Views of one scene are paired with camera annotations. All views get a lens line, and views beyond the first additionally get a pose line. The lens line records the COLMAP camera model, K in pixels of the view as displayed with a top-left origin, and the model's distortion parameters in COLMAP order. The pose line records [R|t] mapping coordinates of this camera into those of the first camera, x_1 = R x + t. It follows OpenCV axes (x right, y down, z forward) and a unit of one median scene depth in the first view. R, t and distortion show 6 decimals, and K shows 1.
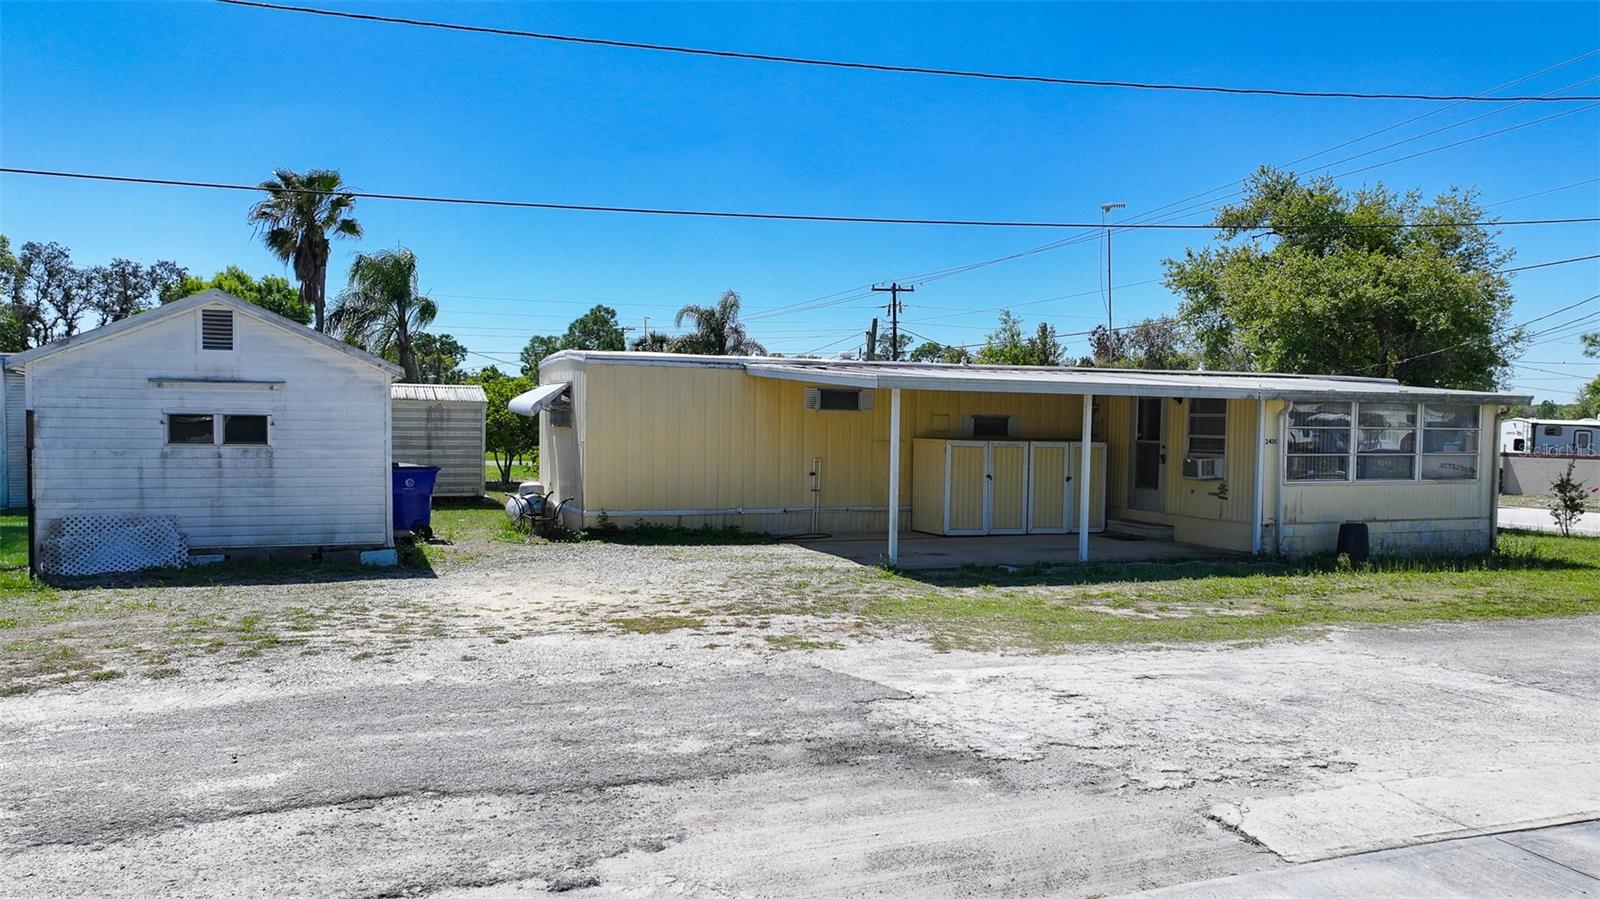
lens RADIAL K [[1221.3, 0, 827.8], [0, 1221.3, 482.7], [0, 0, 1]] dist [0.012049, 0.003390]
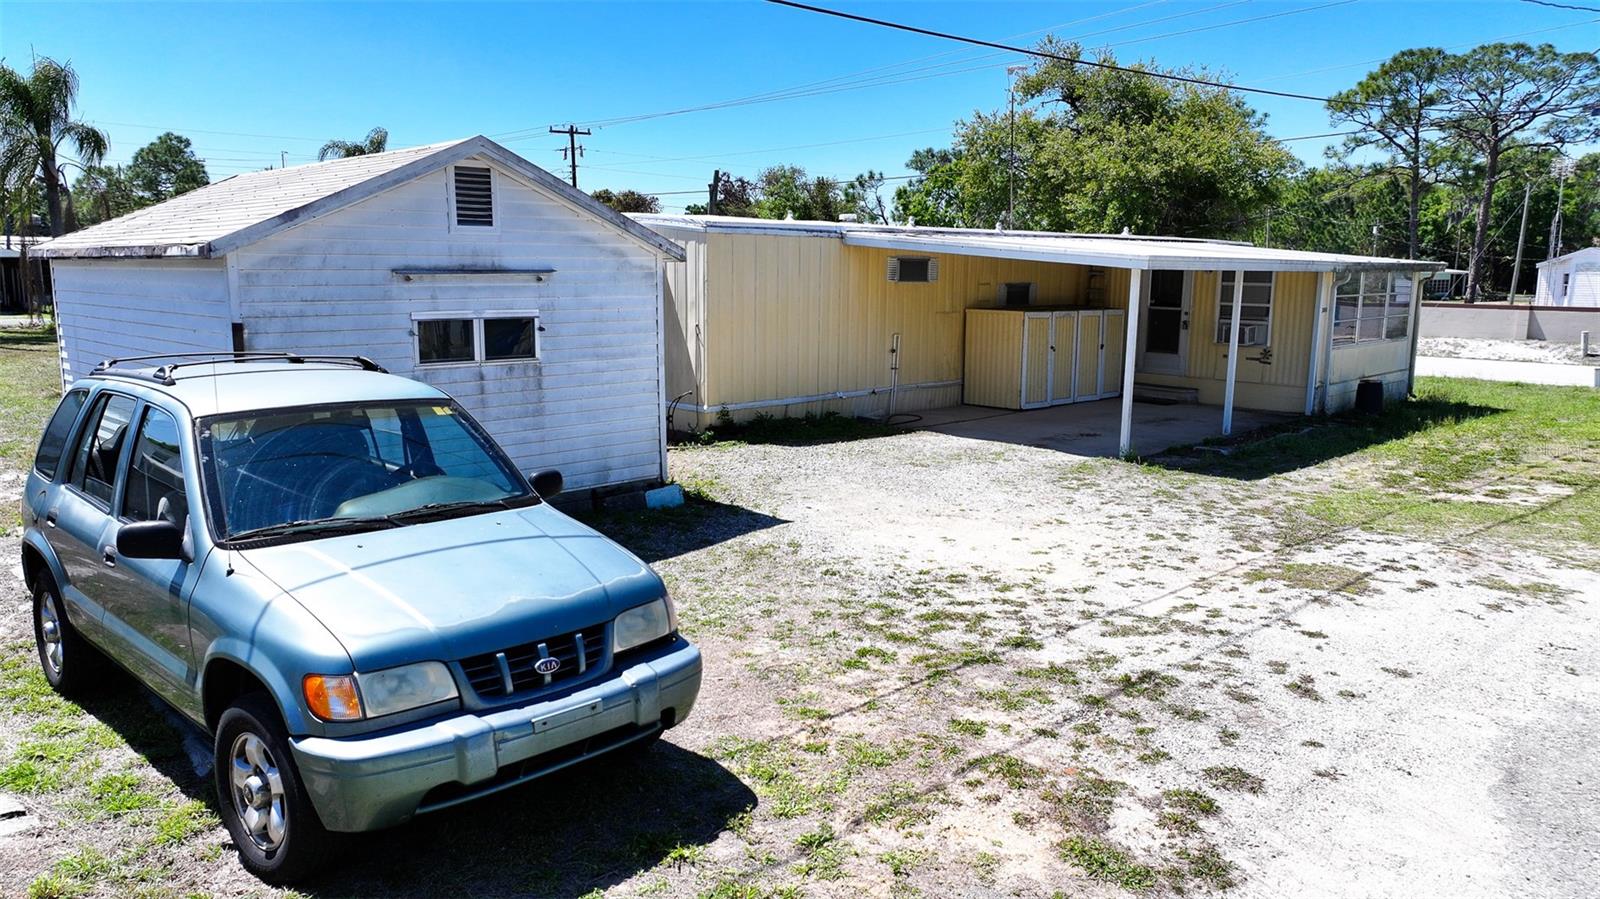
lens RADIAL K [[1117.9, 0, 800.0], [0, 1117.9, 449.5], [0, 0, 1]] dist [0.007845, 0.003625]
pose [[0.926044, -0.065819, 0.371632, -0.401077], [0.020605, 0.992024, 0.124353, -0.040209], [-0.376853, -0.107499, 0.920014, 0.231425]]
